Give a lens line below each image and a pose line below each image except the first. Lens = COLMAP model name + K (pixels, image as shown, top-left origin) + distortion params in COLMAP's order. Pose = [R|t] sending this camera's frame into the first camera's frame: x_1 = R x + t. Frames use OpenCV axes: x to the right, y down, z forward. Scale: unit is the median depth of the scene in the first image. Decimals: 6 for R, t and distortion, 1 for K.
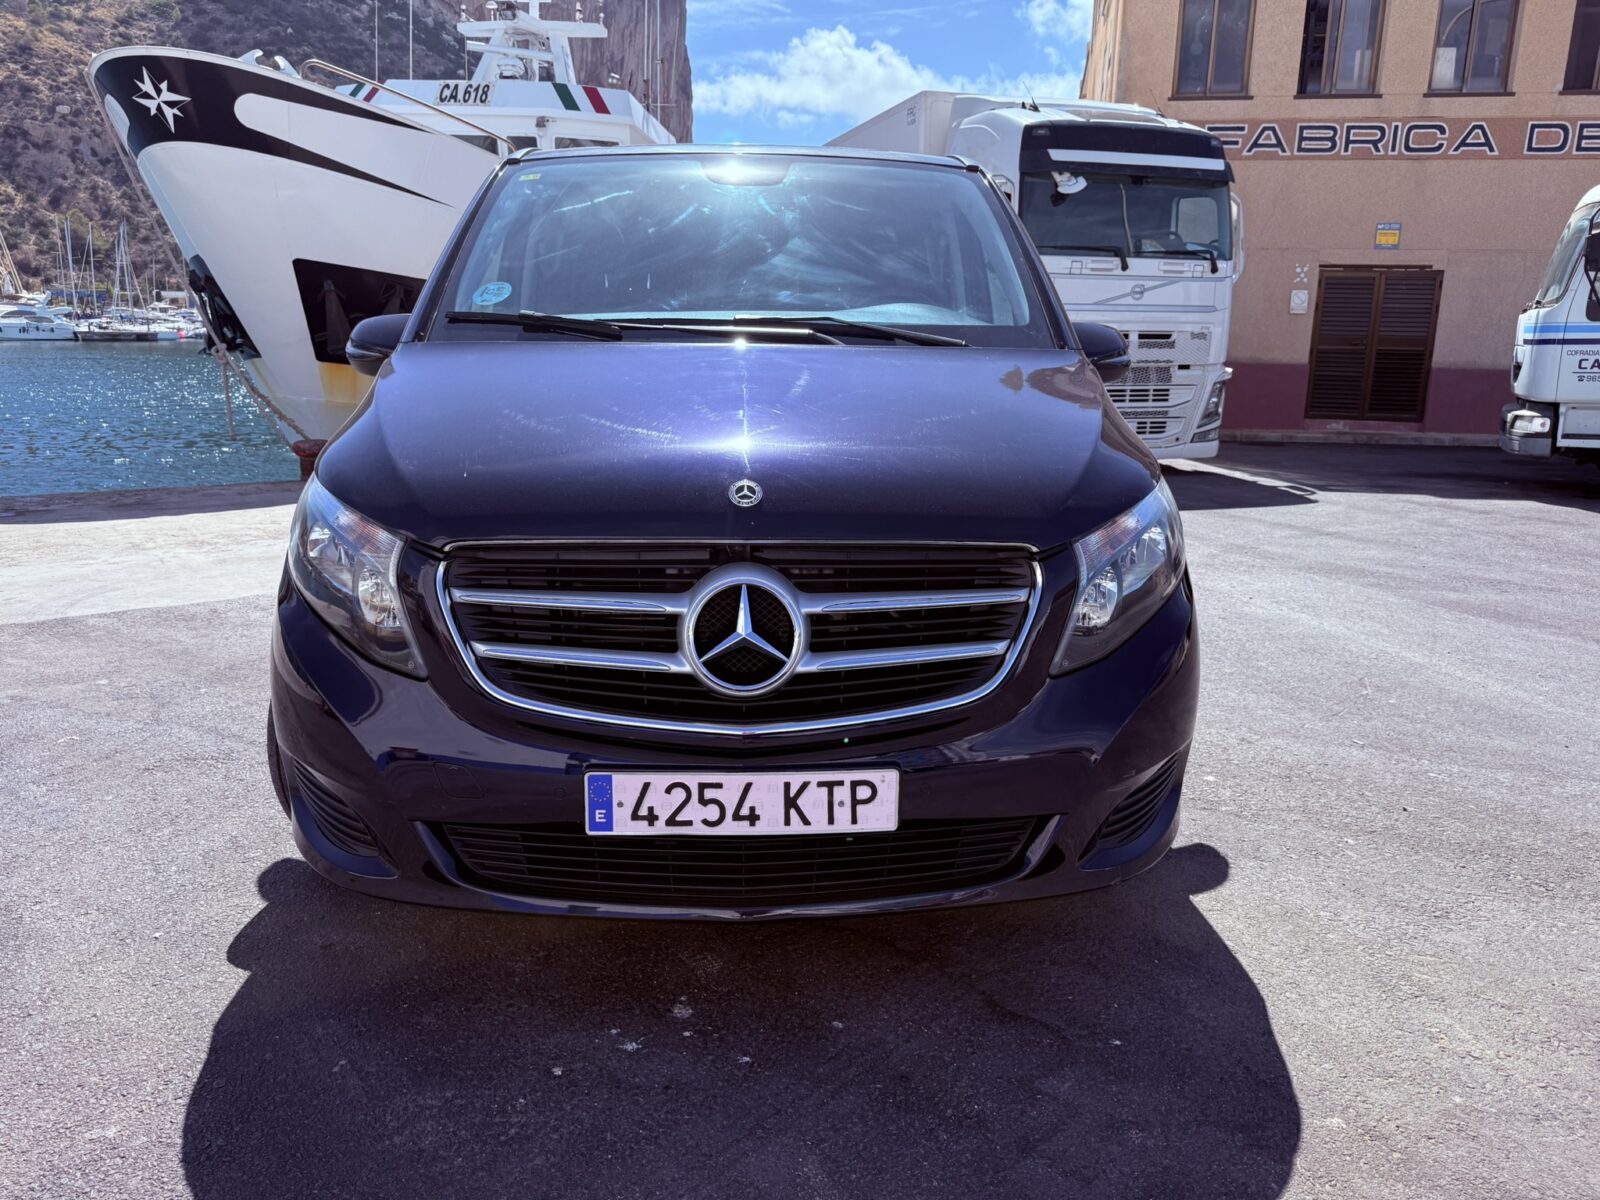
lens RADIAL K [[1145.1, 0, 800.0], [0, 1145.1, 600.0], [0, 0, 1]] dist [-0.000416, -0.008626]
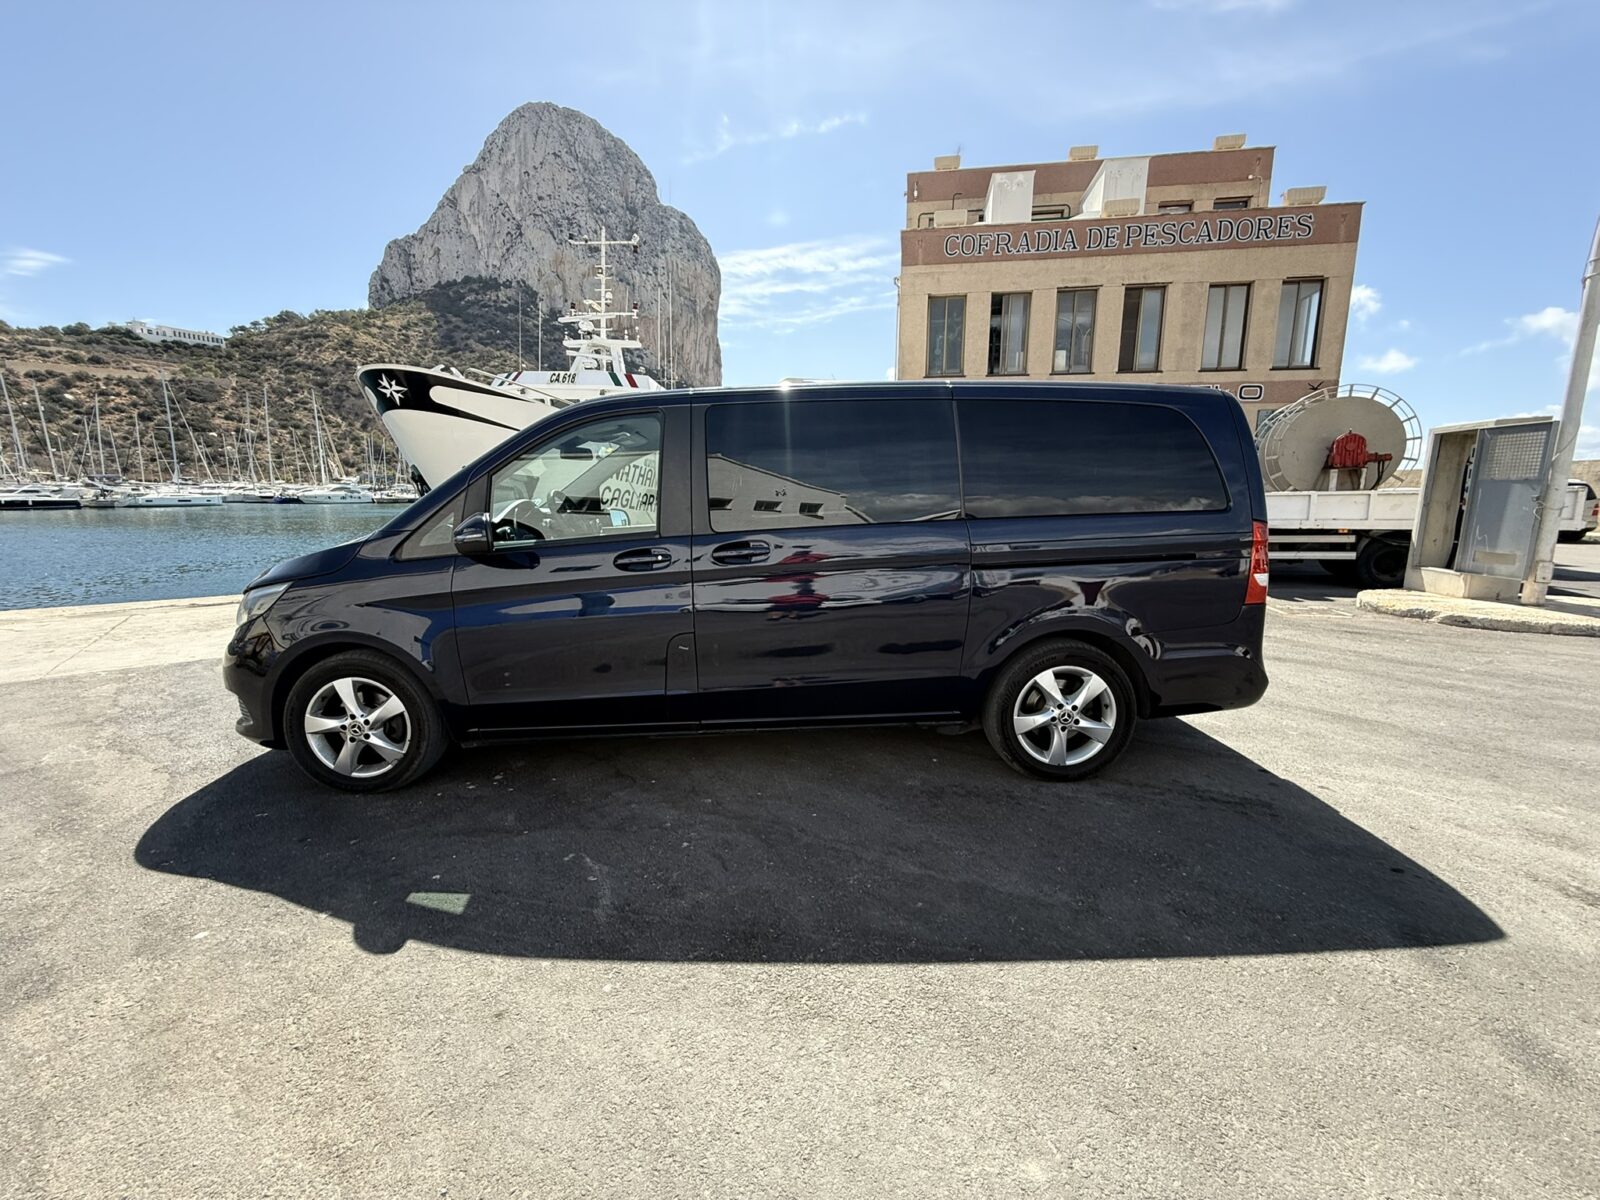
lens RADIAL K [[641.1, 0, 794.8], [0, 641.1, 603.6], [0, 0, 1]] dist [0.003921, 0.000410]
pose [[0.999719, -0.017484, 0.016023, 0.065196], [0.018381, 0.998168, -0.057644, 0.006045], [-0.014985, 0.057922, 0.998209, -0.058319]]
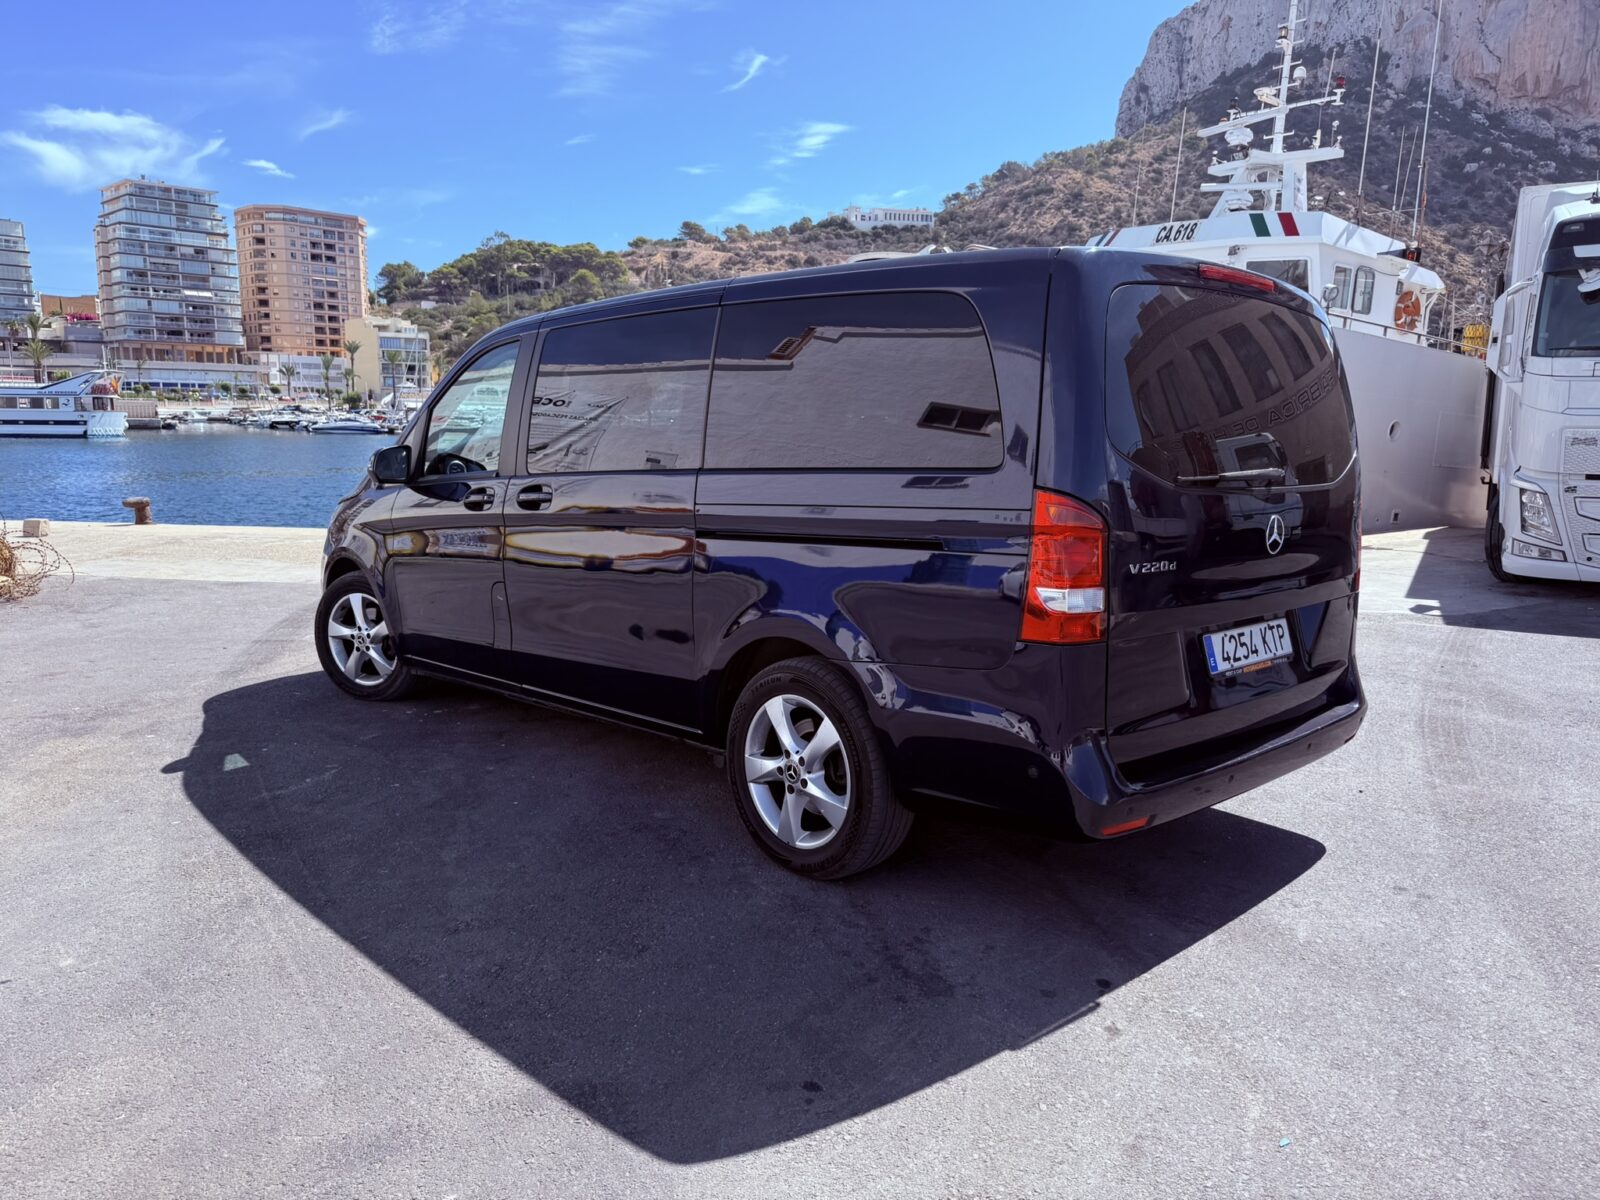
lens RADIAL K [[1145.1, 0, 800.0], [0, 1145.1, 600.0], [0, 0, 1]] dist [-0.000416, -0.008626]
pose [[0.700436, 0.096215, -0.707200, 0.260822], [-0.152542, 0.988157, -0.016644, 0.001882], [0.697223, 0.119536, 0.706818, -0.036515]]
